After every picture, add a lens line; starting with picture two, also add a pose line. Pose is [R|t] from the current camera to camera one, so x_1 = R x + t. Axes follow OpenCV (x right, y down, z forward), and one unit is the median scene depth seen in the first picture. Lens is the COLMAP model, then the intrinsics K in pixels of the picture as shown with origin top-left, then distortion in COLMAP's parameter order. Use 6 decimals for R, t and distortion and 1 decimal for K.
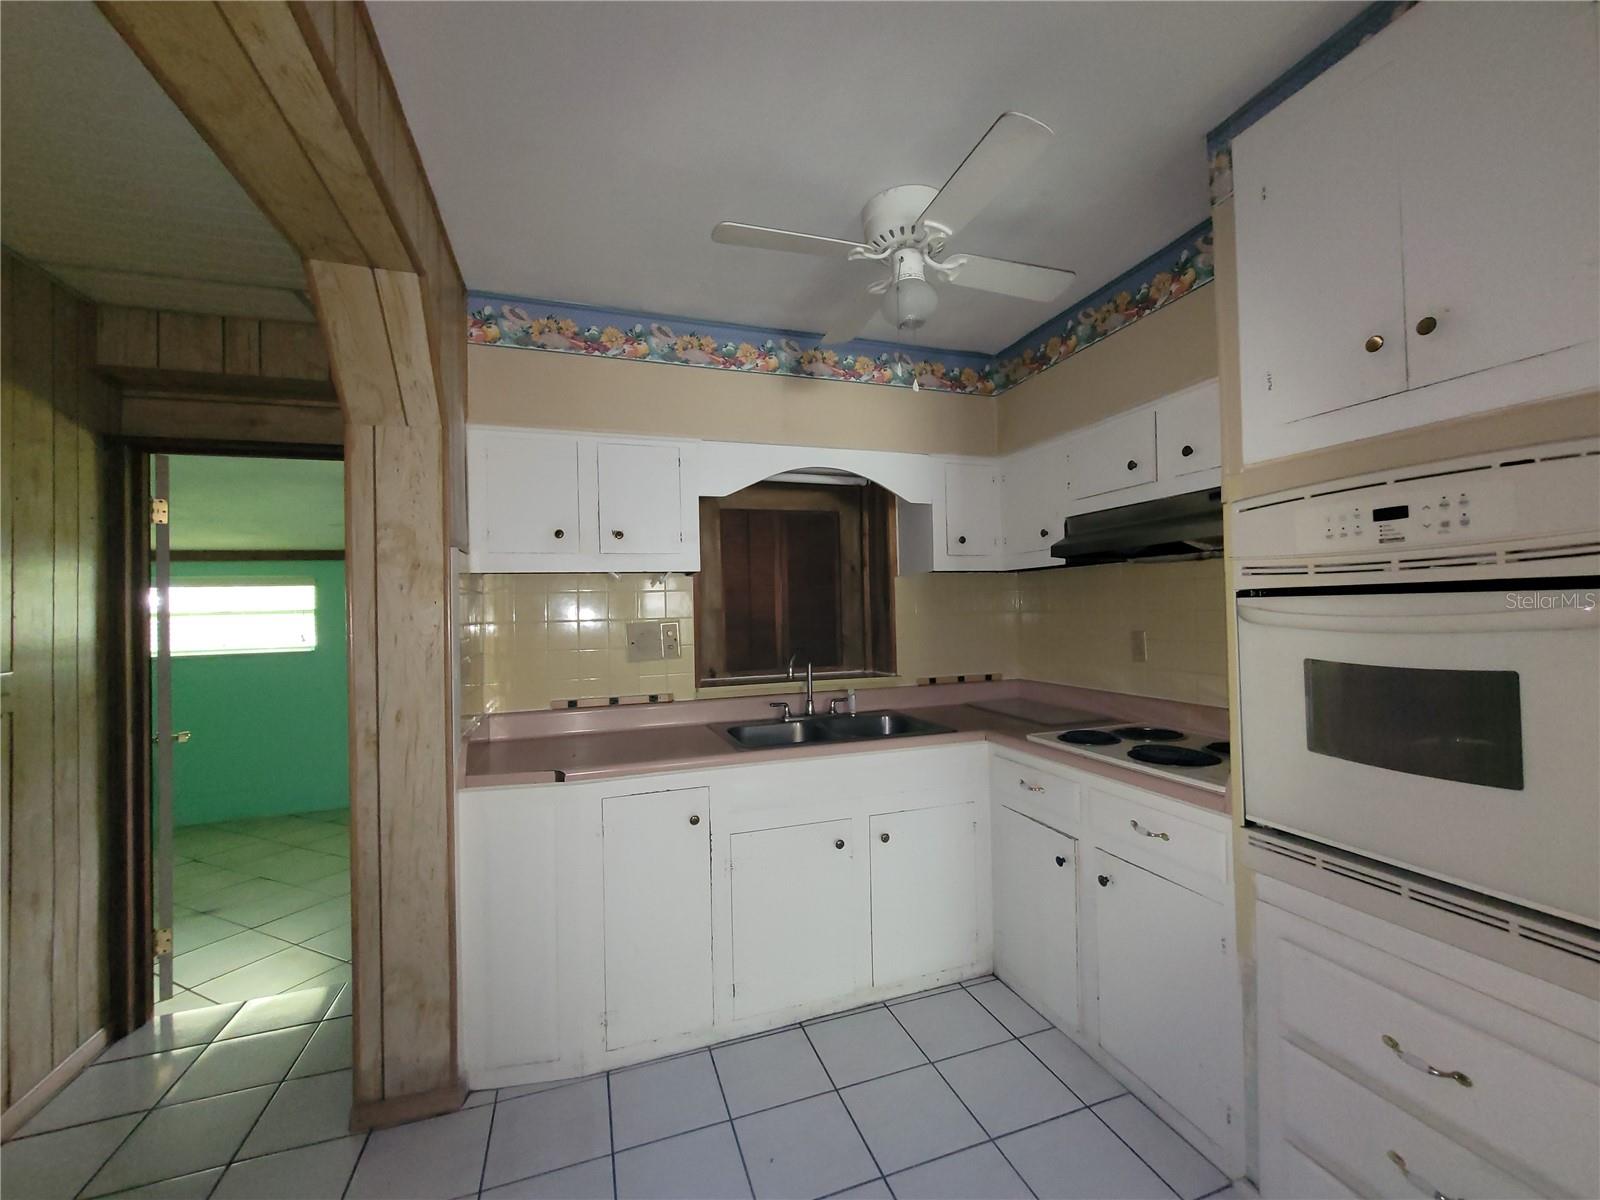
lens RADIAL K [[649.0, 0, 802.5], [0, 649.0, 599.6], [0, 0, 1]] dist [-0.000549, 0.000200]
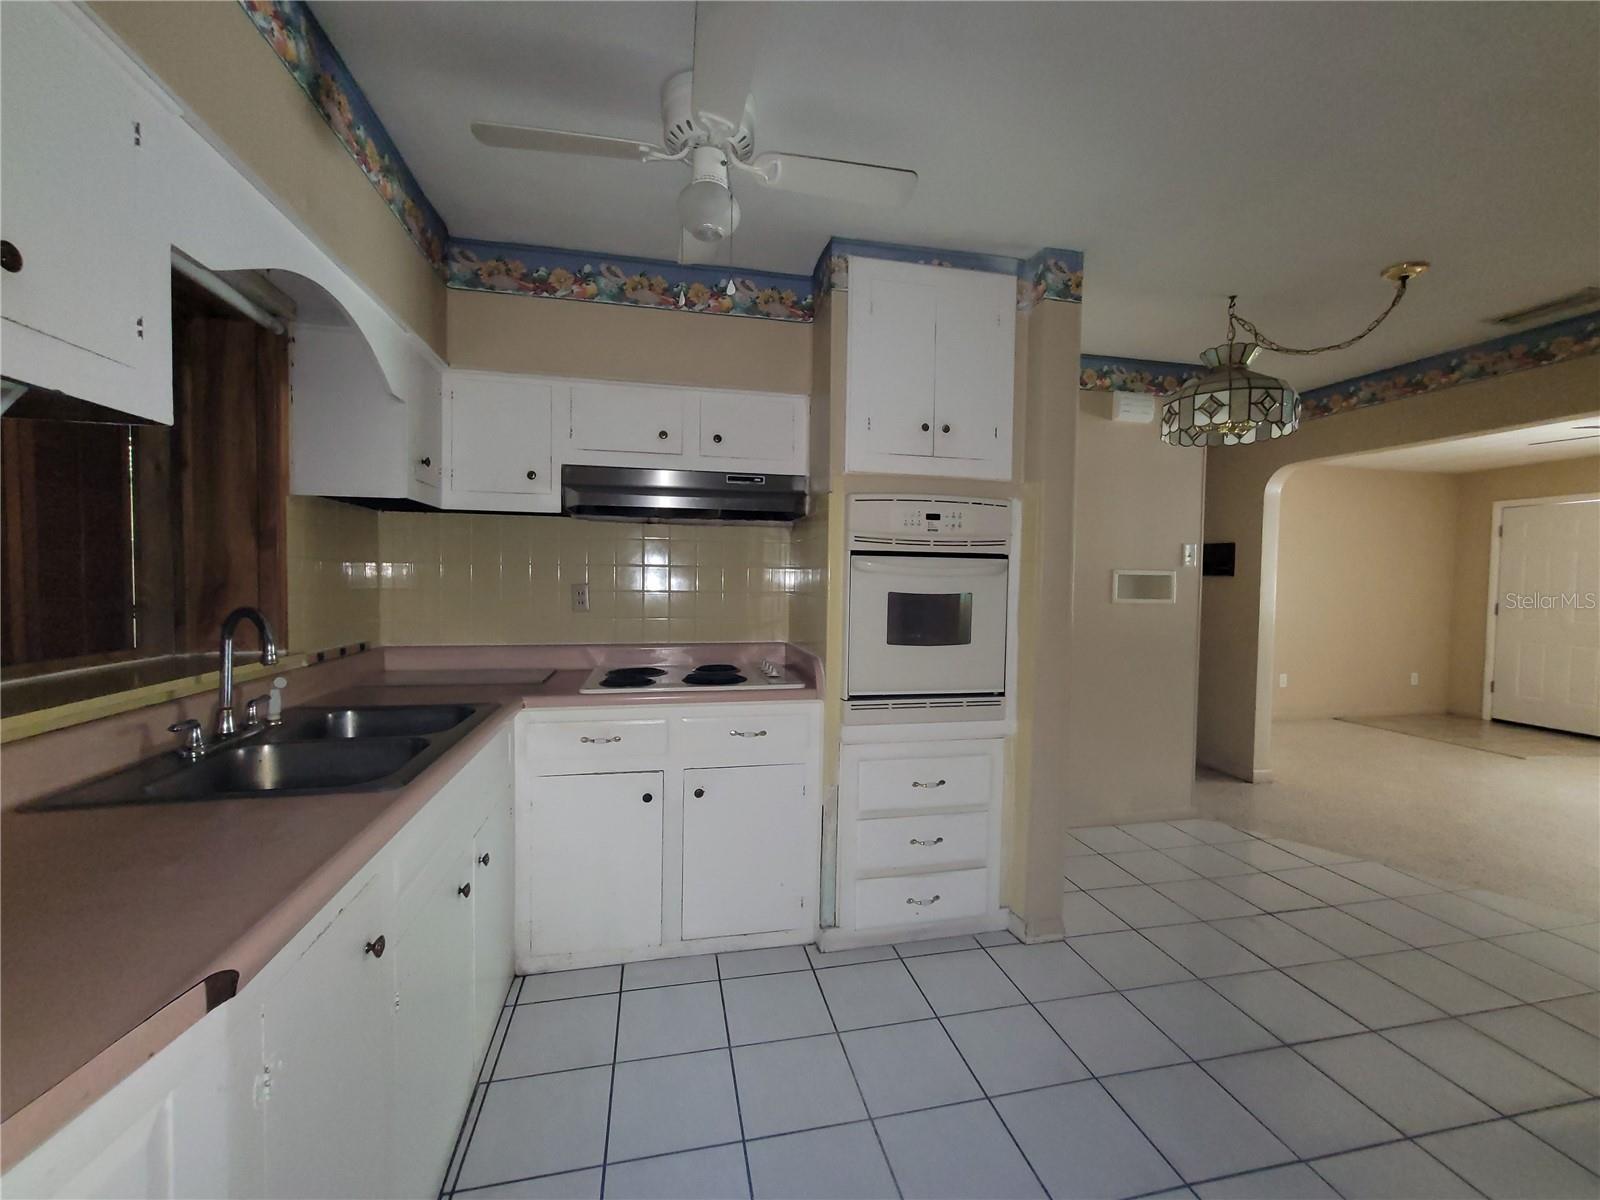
lens RADIAL K [[649.0, 0, 802.5], [0, 649.0, 599.6], [0, 0, 1]] dist [-0.000549, 0.000200]
pose [[0.111183, -0.004039, 0.993792, -0.988399], [-0.033966, 0.999392, 0.007862, 0.105399], [-0.993219, -0.034630, 0.110978, 1.034639]]
